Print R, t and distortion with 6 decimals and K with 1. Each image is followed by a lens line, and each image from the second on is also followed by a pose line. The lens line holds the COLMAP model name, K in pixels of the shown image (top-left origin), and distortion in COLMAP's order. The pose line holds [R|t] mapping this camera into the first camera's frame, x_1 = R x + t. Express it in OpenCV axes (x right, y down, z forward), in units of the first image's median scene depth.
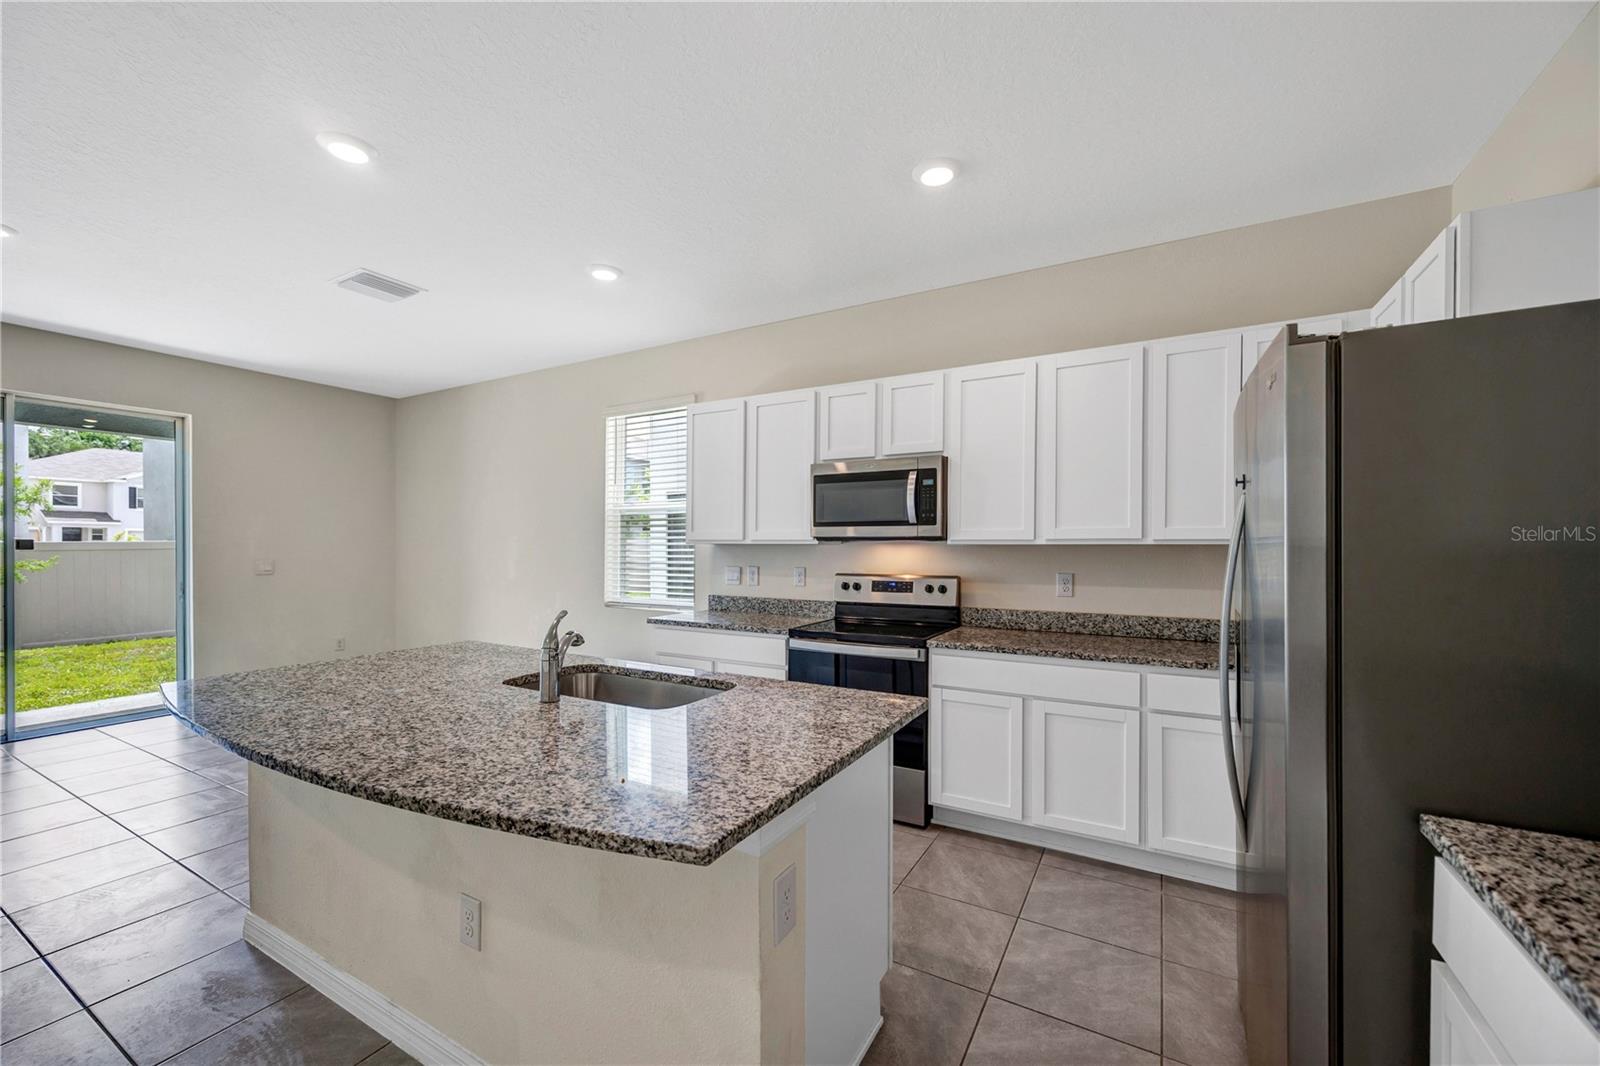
lens RADIAL K [[622.5, 0, 798.8], [0, 622.5, 563.3], [0, 0, 1]] dist [-0.001502, -0.000068]
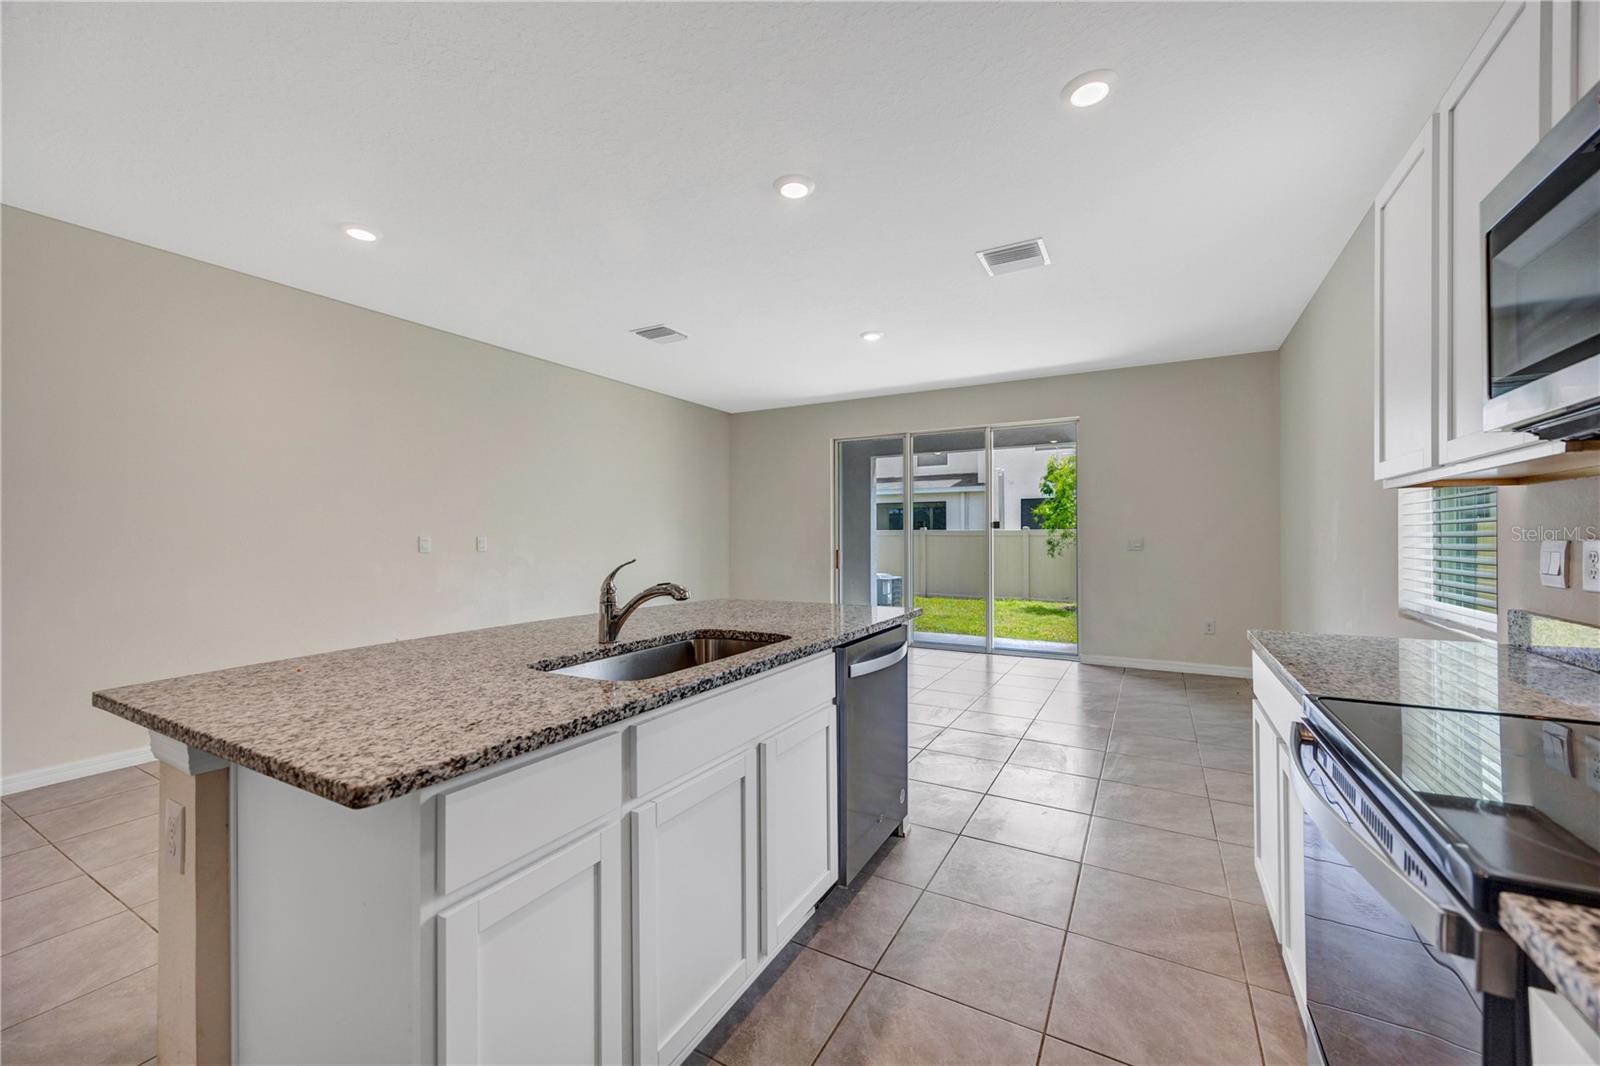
lens RADIAL K [[622.5, 0, 810.6], [0, 622.5, 535.5], [0, 0, 1]] dist [-0.001502, -0.000068]
pose [[0.007774, -0.004893, -0.999958, 0.338396], [-0.023087, 0.999721, -0.005071, 0.019072], [0.999703, 0.023126, 0.007658, 0.684103]]
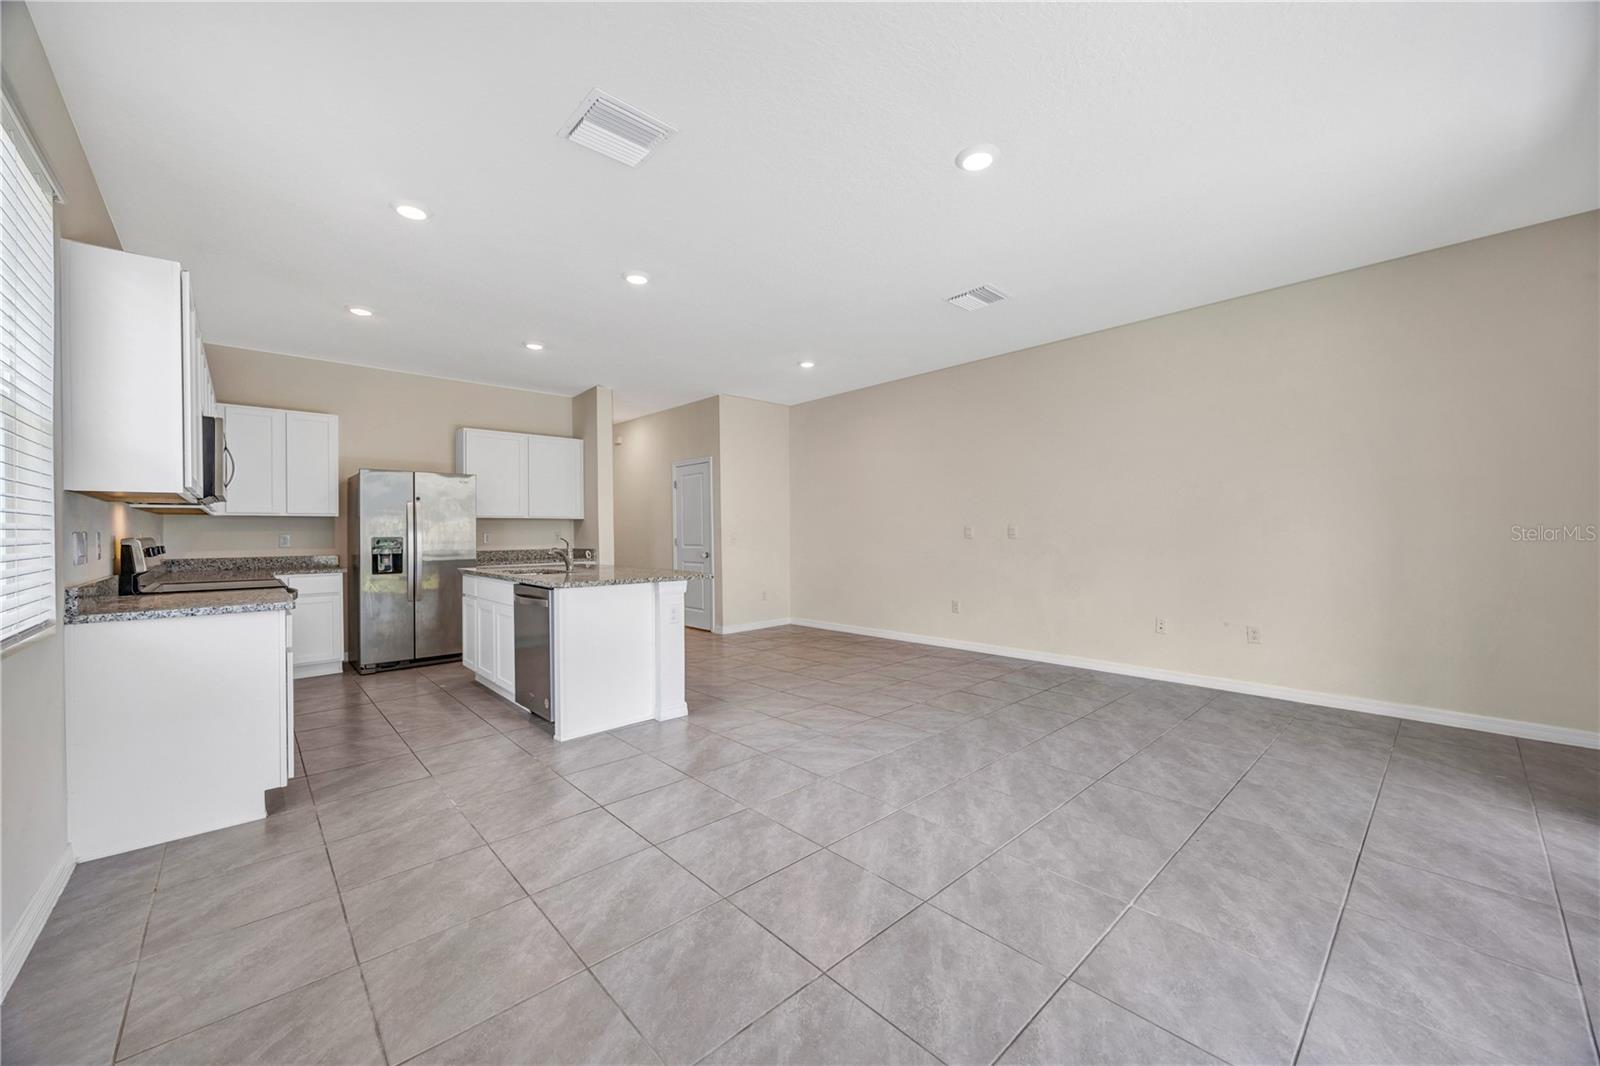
lens RADIAL K [[622.5, 0, 814.4], [0, 622.5, 531.0], [0, 0, 1]] dist [-0.001502, -0.000068]
pose [[-0.952676, 0.003421, 0.303970, -1.141770], [0.010564, 0.999705, 0.021860, -0.001283], [-0.303805, 0.024037, -0.952431, 1.675130]]
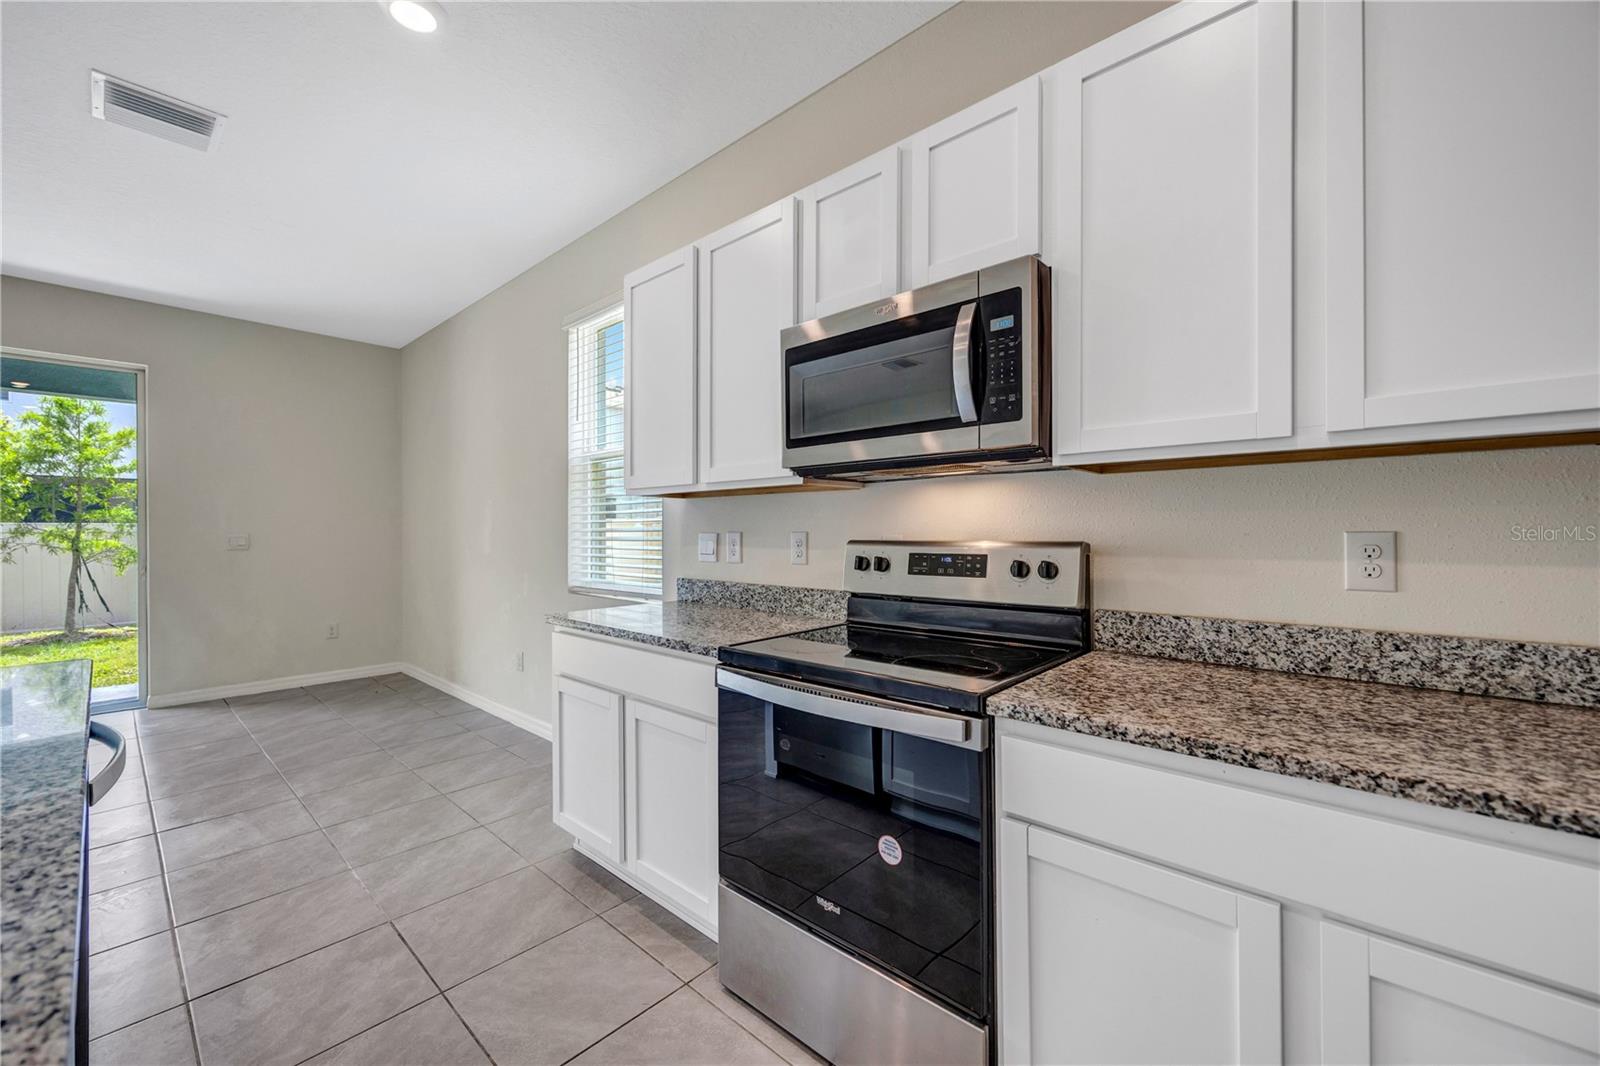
lens RADIAL K [[622.5, 0, 802.9], [0, 622.5, 533.0], [0, 0, 1]] dist [-0.001502, -0.000068]
pose [[0.976688, -0.005610, -0.214591, 0.153856], [0.000693, 0.999736, -0.022982, 0.024909], [0.214664, 0.022297, 0.976433, 0.512310]]
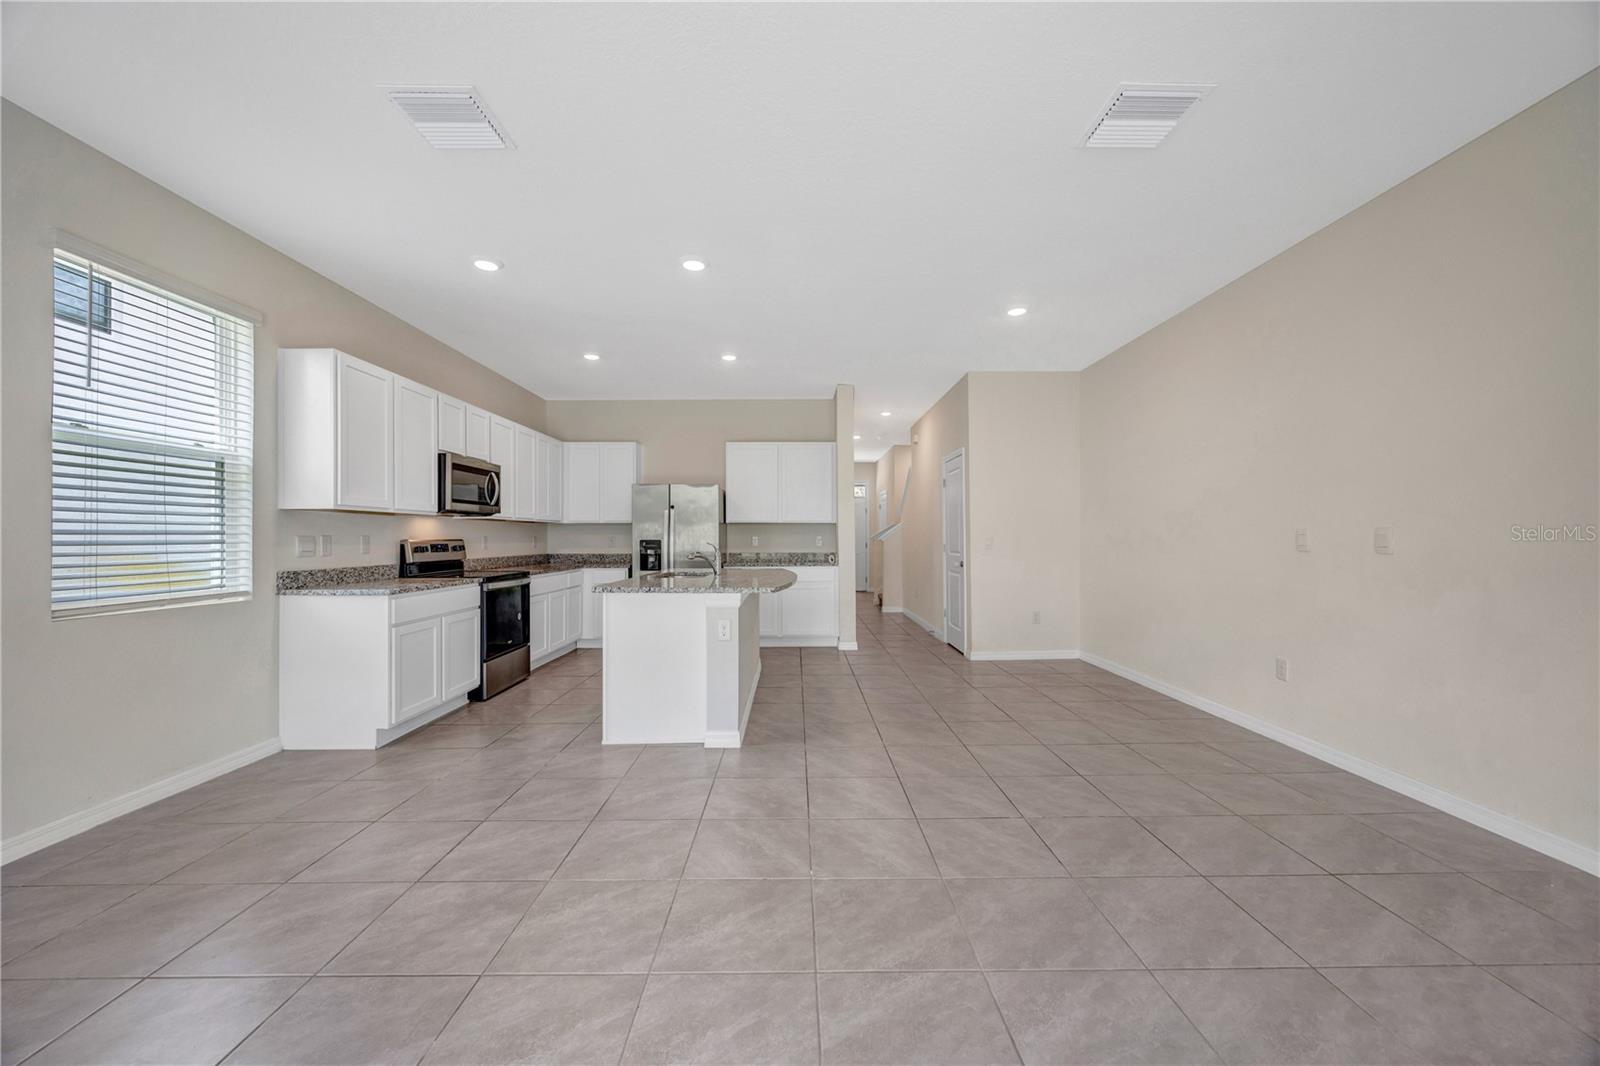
lens RADIAL K [[622.5, 0, 789.6], [0, 622.5, 532.1], [0, 0, 1]] dist [-0.001502, -0.000068]
pose [[-0.482286, 0.003285, 0.876008, -1.501354], [0.019973, 0.999774, 0.007248, 0.008511], [-0.875786, 0.020992, -0.482243, 1.041675]]
